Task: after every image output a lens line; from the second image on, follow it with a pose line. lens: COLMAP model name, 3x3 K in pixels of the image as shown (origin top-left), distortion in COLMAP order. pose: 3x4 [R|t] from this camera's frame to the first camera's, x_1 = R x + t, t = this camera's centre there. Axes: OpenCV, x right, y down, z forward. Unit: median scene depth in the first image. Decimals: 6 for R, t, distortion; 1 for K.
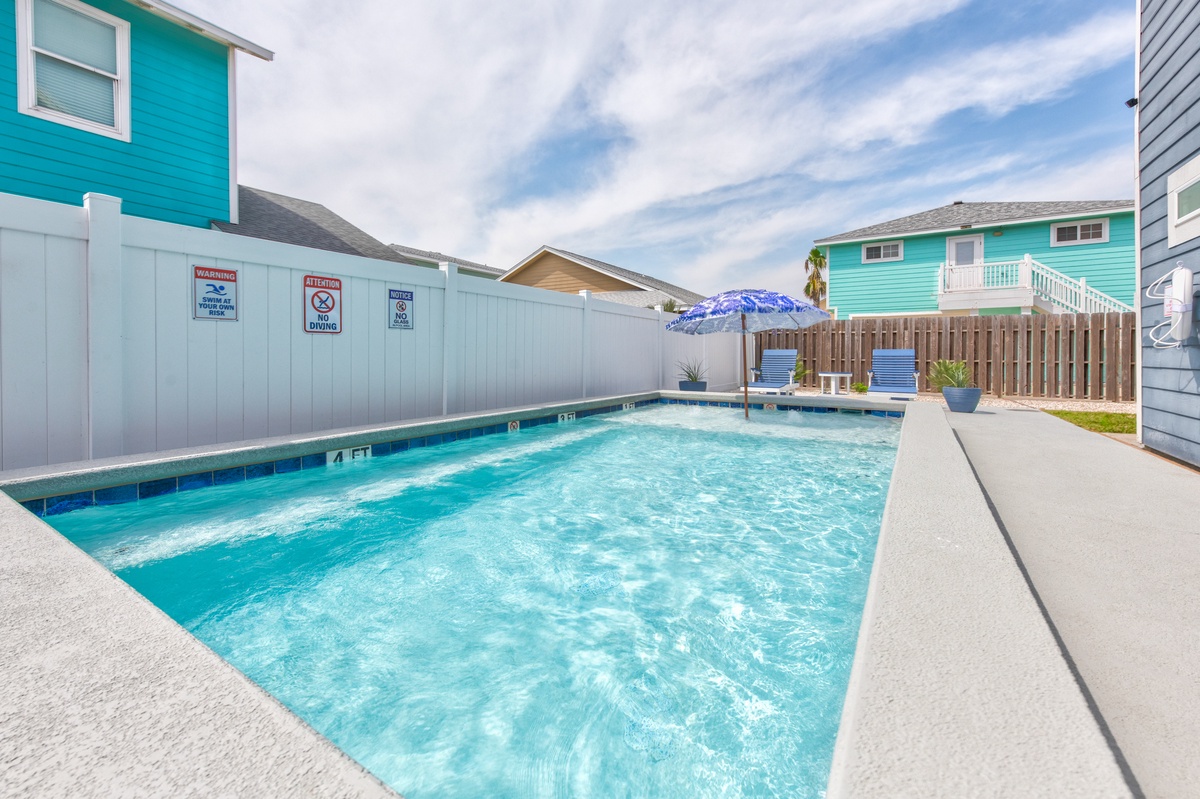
lens RADIAL K [[515.0, 0, 566.6], [0, 515.0, 368.9], [0, 0, 1]] dist [-0.003839, 0.001295]
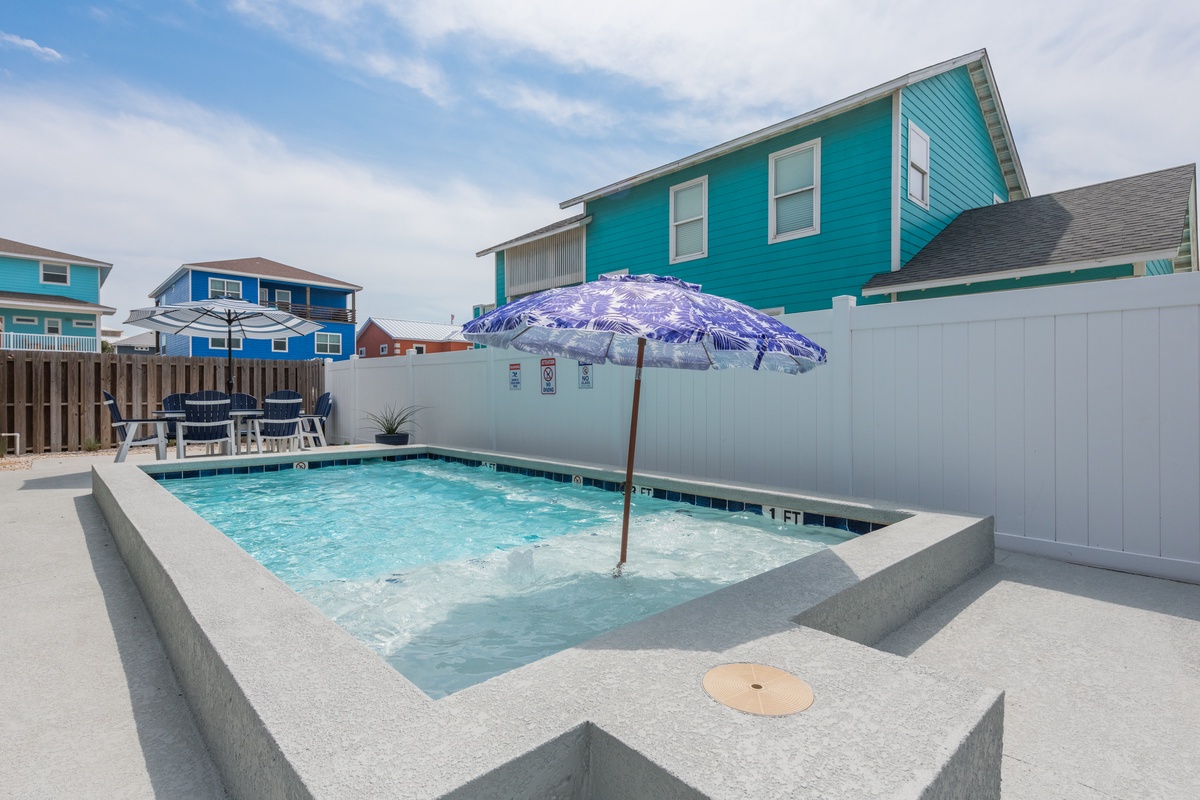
lens RADIAL K [[596.5, 0, 589.4], [0, 596.5, 405.7], [0, 0, 1]] dist [-0.001035, 0.002448]
pose [[-0.267792, 0.002733, -0.963473, 0.914652], [-0.027448, 0.999568, 0.010464, -0.043232], [0.963086, 0.029247, -0.267601, 1.204227]]
